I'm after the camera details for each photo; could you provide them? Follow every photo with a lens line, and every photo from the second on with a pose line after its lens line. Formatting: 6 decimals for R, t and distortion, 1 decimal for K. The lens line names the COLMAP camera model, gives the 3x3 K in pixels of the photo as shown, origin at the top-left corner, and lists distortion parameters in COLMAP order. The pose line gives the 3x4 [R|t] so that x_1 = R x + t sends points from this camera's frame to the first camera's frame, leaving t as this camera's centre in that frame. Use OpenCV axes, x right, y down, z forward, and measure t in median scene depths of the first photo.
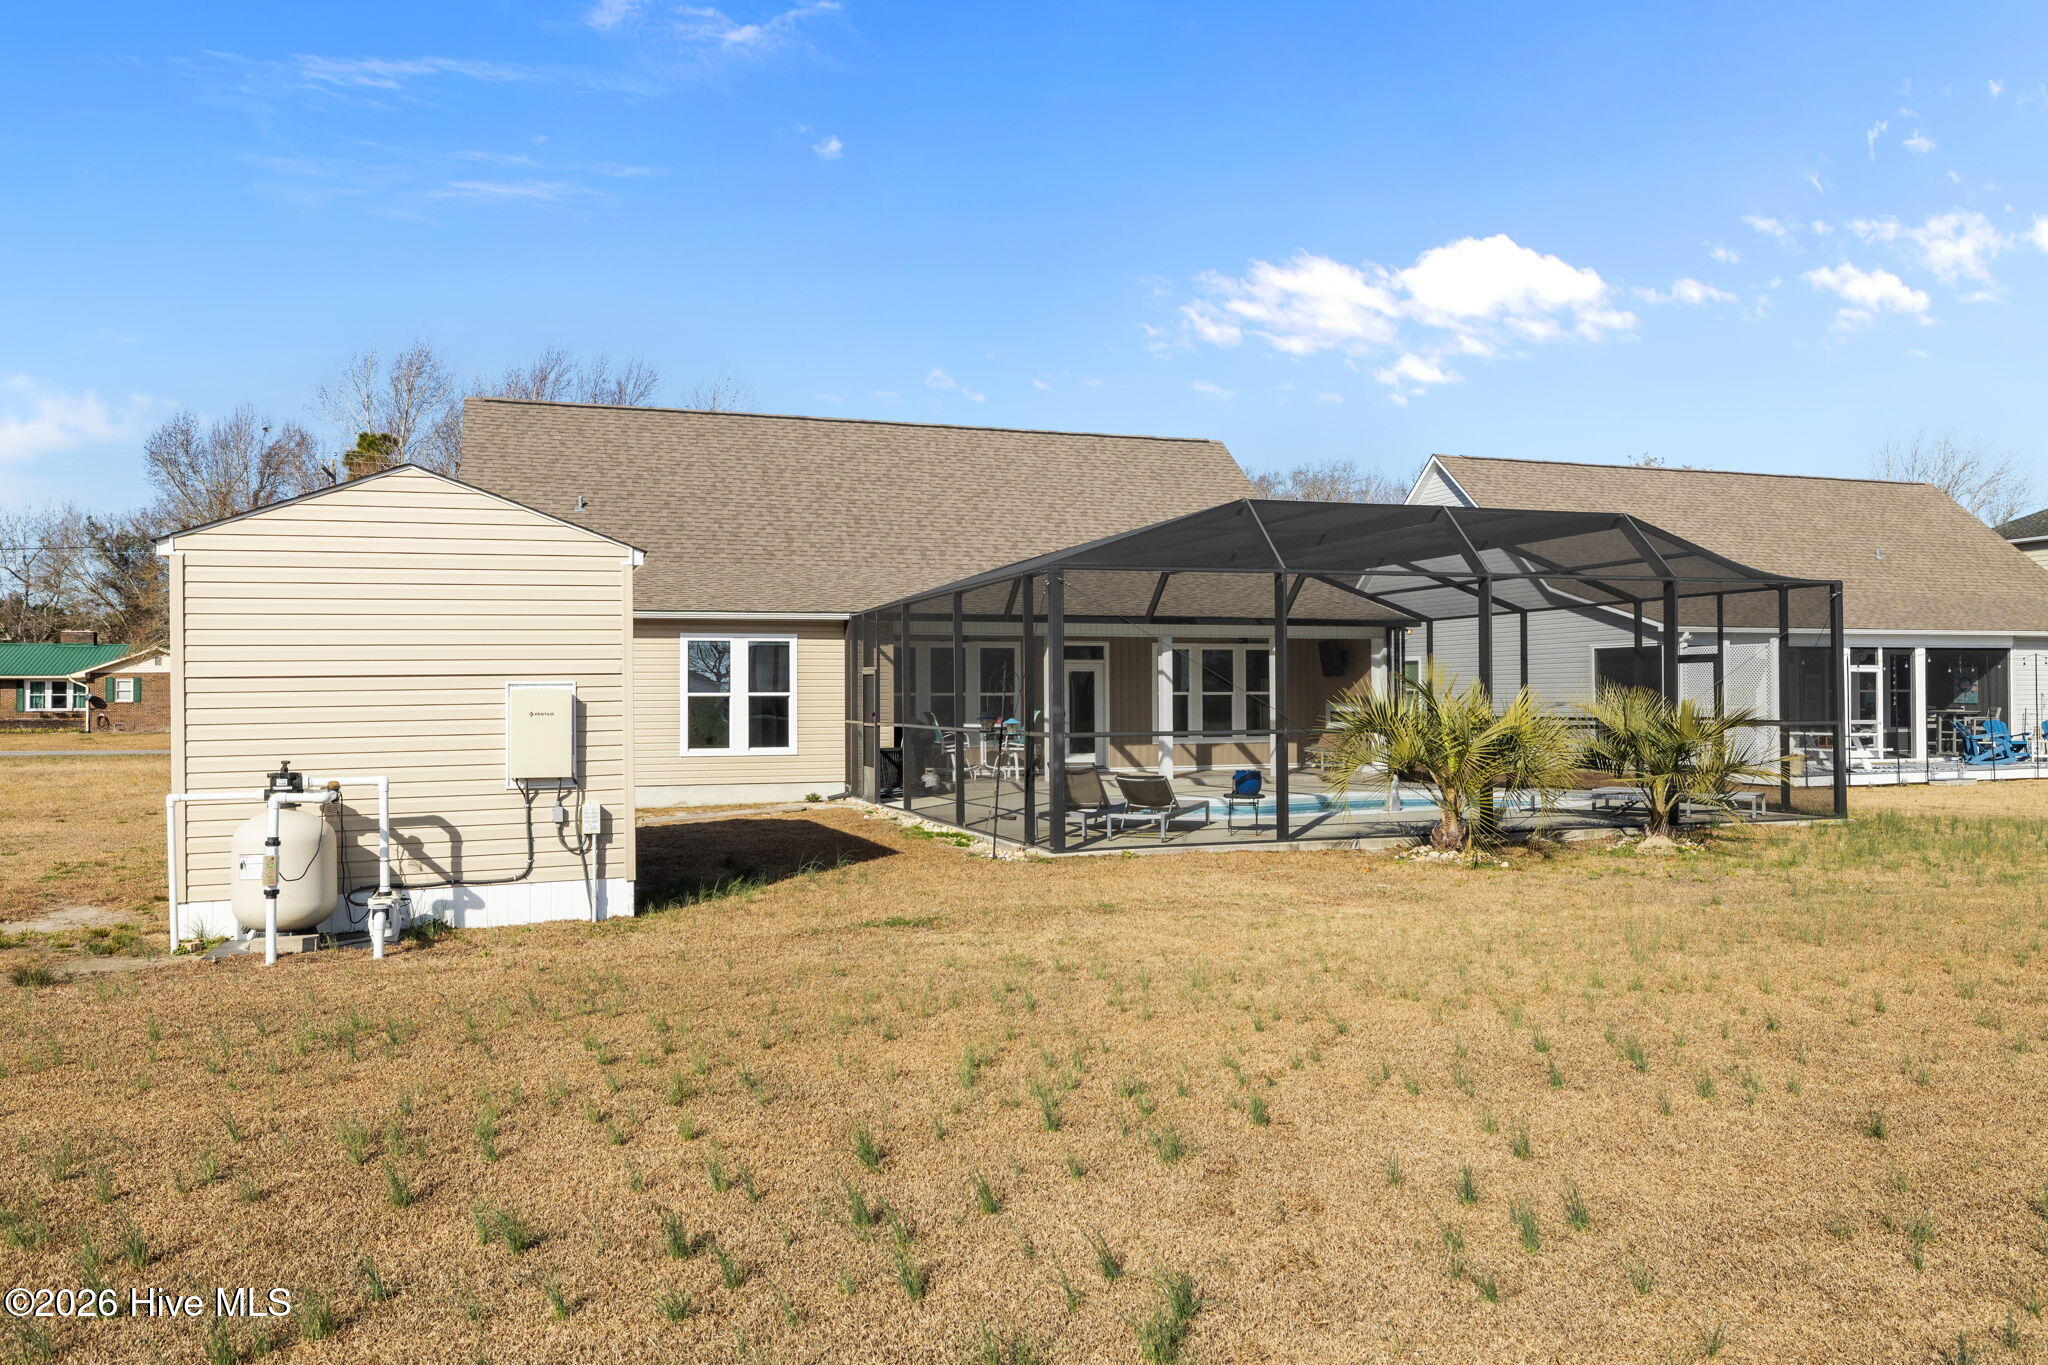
lens RADIAL K [[1508.5, 0, 1024.0], [0, 1508.5, 682.5], [0, 0, 1]] dist [-0.006780, -0.001444]
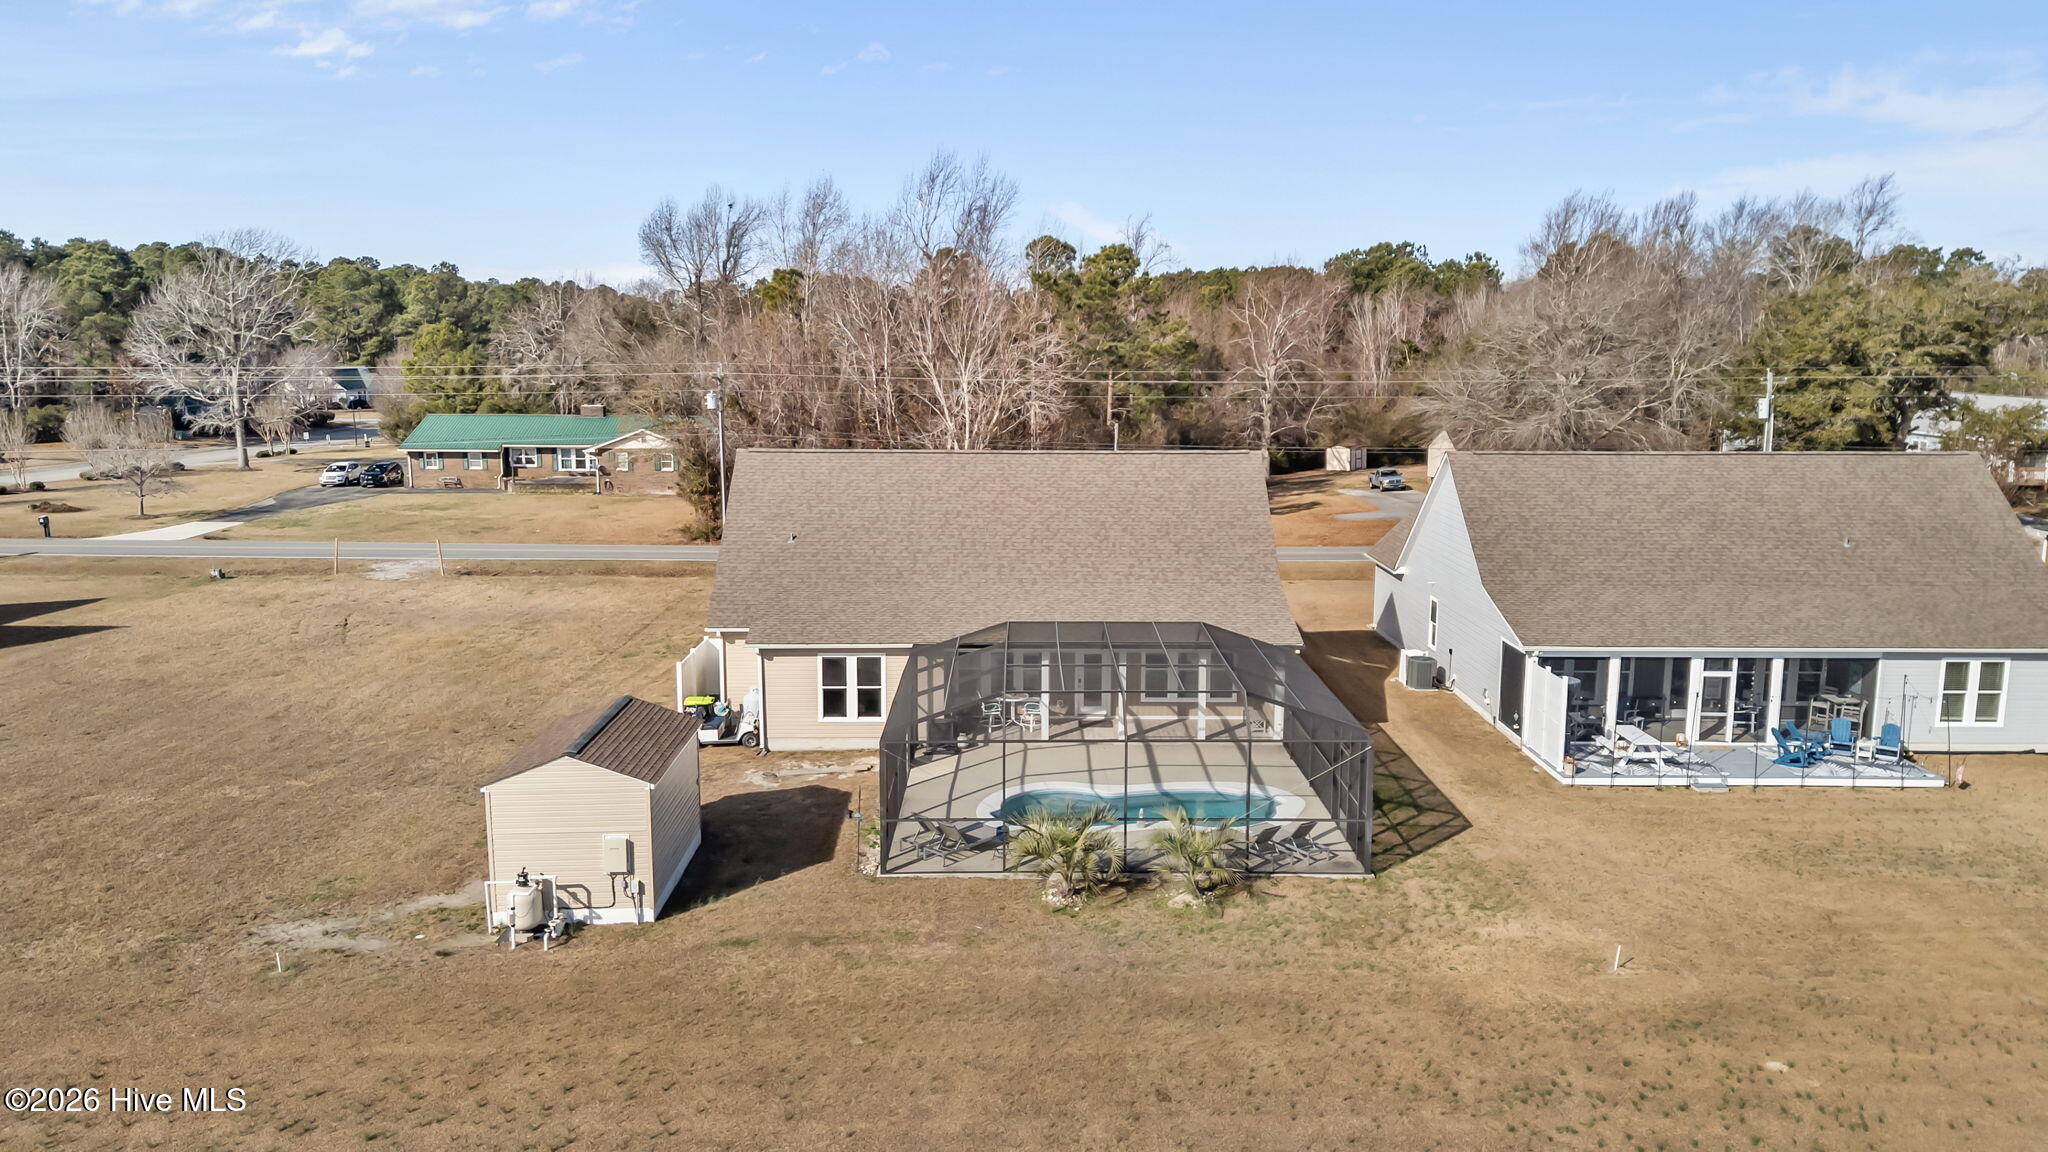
lens RADIAL K [[1554.1, 0, 1024.0], [0, 1554.1, 576.0], [0, 0, 1]] dist [0.088895, -0.001686]
pose [[0.946472, 0.062920, -0.316593, 0.438336], [-0.005279, 0.983703, 0.179722, -0.346578], [0.322742, -0.168430, 0.931380, -0.457892]]
